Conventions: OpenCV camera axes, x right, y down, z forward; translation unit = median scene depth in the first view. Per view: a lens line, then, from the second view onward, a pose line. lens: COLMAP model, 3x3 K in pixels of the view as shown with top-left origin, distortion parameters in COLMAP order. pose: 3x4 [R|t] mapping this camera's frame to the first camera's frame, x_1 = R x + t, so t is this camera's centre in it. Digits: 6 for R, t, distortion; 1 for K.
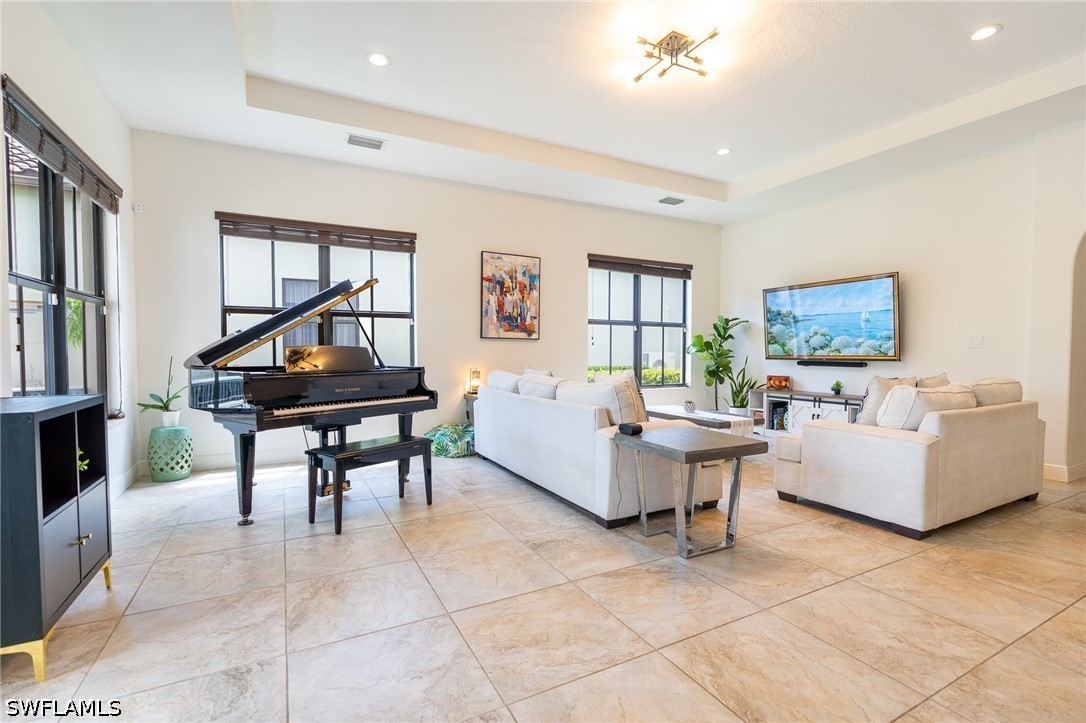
lens RADIAL K [[496.7, 0, 541.0], [0, 496.7, 364.2], [0, 0, 1]] dist [-0.001782, 0.000122]
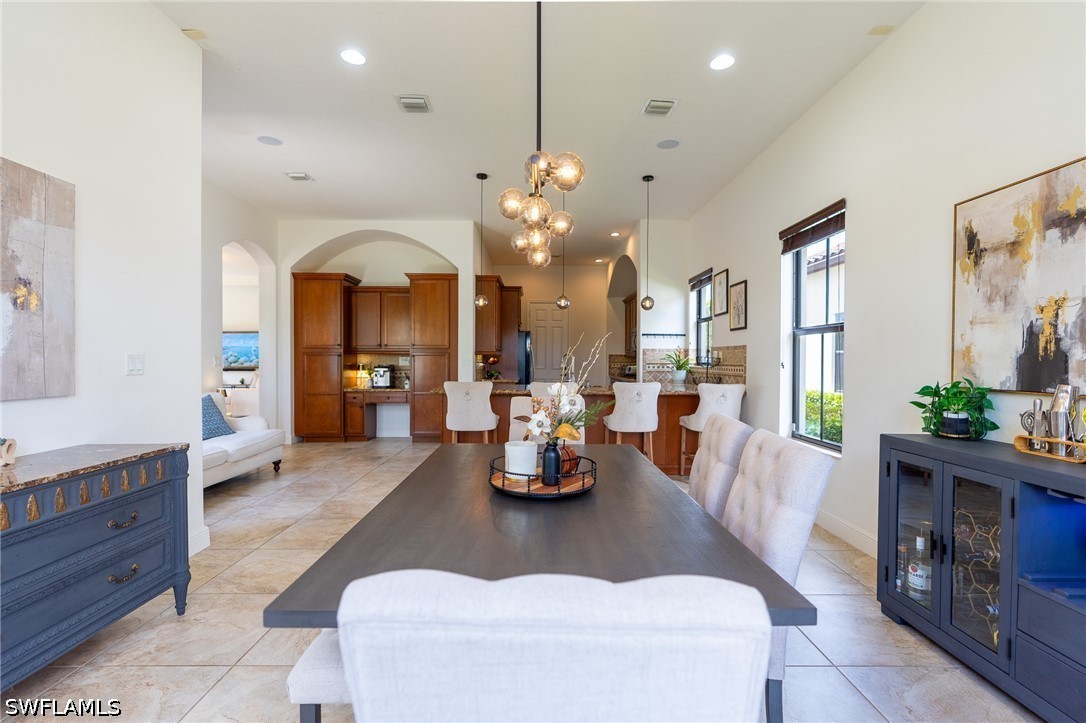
lens RADIAL K [[493.4, 0, 540.0], [0, 493.4, 364.8], [0, 0, 1]] dist [0.000912, 0.000218]
pose [[0.462405, -0.011824, 0.886590, -0.654213], [0.029720, 0.999556, -0.002170, 0.018856], [-0.886171, 0.027352, 0.462551, -1.057487]]
